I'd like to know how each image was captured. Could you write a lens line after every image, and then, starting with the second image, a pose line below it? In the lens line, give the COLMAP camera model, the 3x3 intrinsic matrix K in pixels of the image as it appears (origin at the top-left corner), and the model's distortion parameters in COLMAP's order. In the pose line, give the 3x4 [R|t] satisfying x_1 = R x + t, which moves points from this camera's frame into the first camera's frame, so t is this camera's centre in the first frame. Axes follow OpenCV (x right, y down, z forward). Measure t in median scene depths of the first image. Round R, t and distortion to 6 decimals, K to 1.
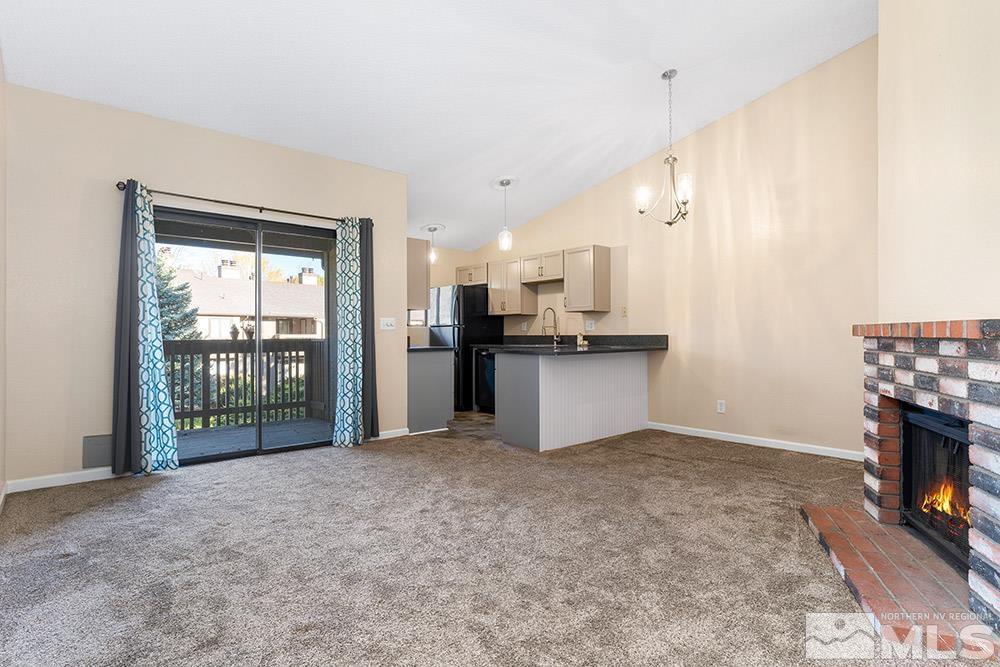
lens RADIAL K [[514.0, 0, 500.0], [0, 514.0, 333.5], [0, 0, 1]] dist [0.000609, 0.000119]
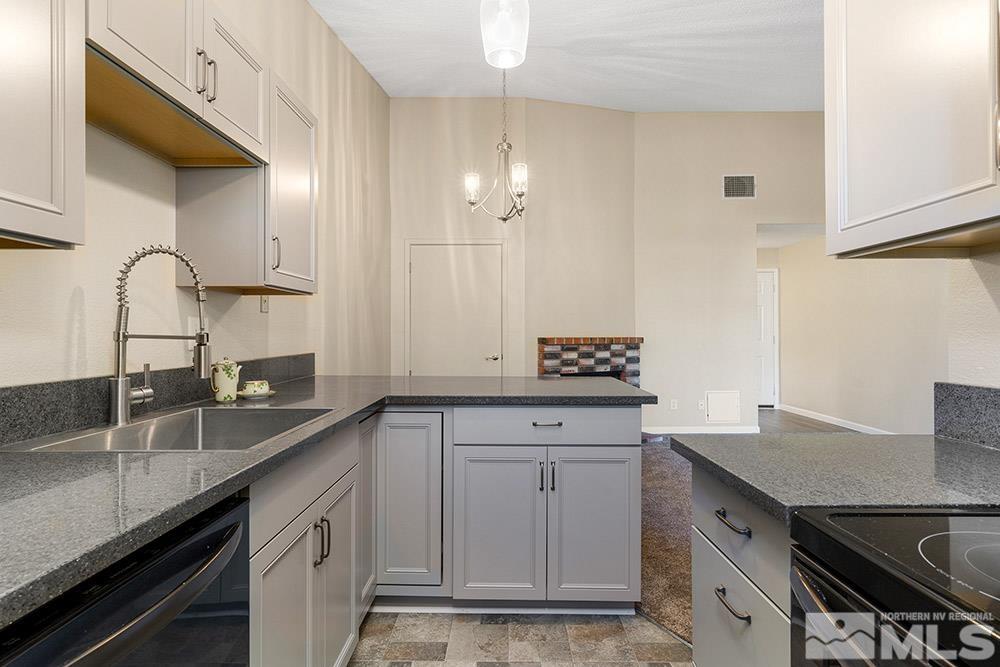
lens RADIAL K [[514.0, 0, 500.0], [0, 514.0, 333.5], [0, 0, 1]] dist [0.000609, 0.000119]
pose [[-0.746172, 0.005717, 0.665729, -0.364602], [0.006217, 0.999979, -0.001620, -0.031314], [-0.665725, 0.002930, -0.746192, 2.536822]]
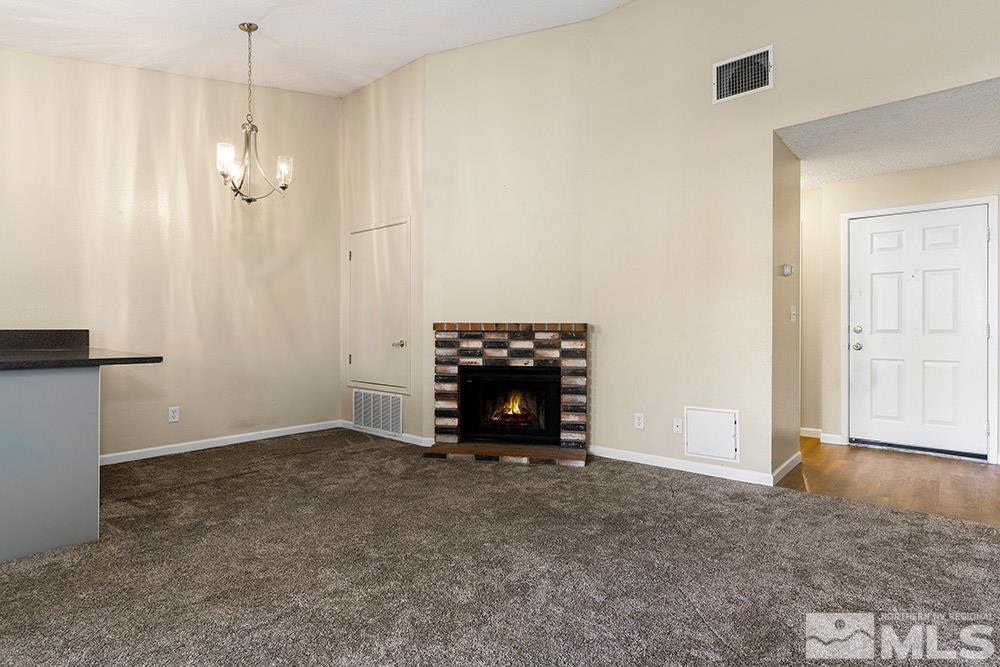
lens RADIAL K [[514.0, 0, 500.0], [0, 514.0, 333.5], [0, 0, 1]] dist [0.000609, 0.000119]
pose [[-0.135877, -0.009265, 0.990682, -0.888363], [-0.001614, 0.999957, 0.009130, 0.000310], [-0.990724, -0.000359, -0.135886, 1.073982]]
